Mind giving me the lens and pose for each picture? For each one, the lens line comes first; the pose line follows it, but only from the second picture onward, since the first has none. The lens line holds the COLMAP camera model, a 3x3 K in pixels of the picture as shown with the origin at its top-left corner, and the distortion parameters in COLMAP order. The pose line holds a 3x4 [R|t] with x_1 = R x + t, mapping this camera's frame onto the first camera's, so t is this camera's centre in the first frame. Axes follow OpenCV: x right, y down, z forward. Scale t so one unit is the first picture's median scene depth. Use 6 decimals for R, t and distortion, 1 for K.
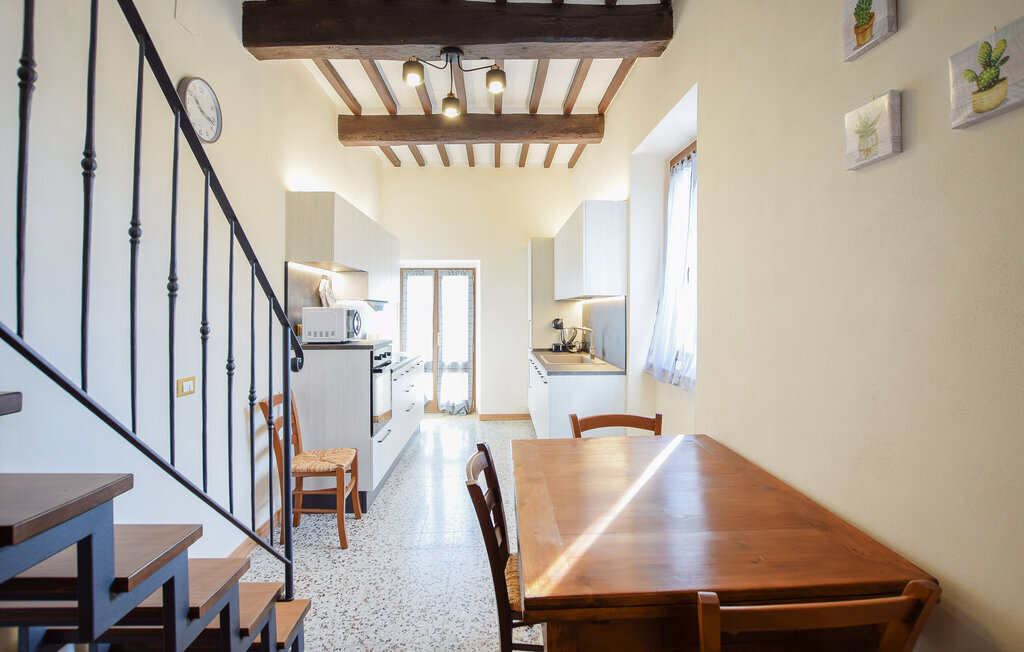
lens RADIAL K [[454.6, 0, 511.0], [0, 454.6, 304.4], [0, 0, 1]] dist [-0.000502, 0.000008]
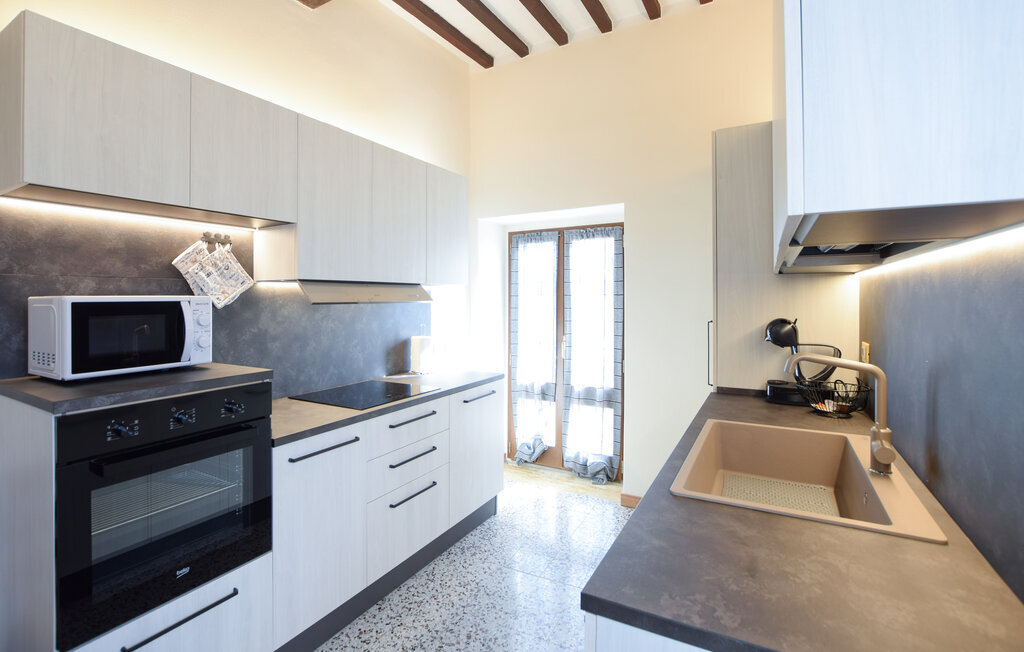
lens RADIAL K [[454.6, 0, 511.0], [0, 454.6, 304.4], [0, 0, 1]] dist [-0.000502, 0.000008]
pose [[0.852851, 0.002568, -0.522147, 0.092995], [0.013956, 0.999519, 0.027712, 0.003014], [0.521967, -0.030922, 0.852405, 0.457308]]
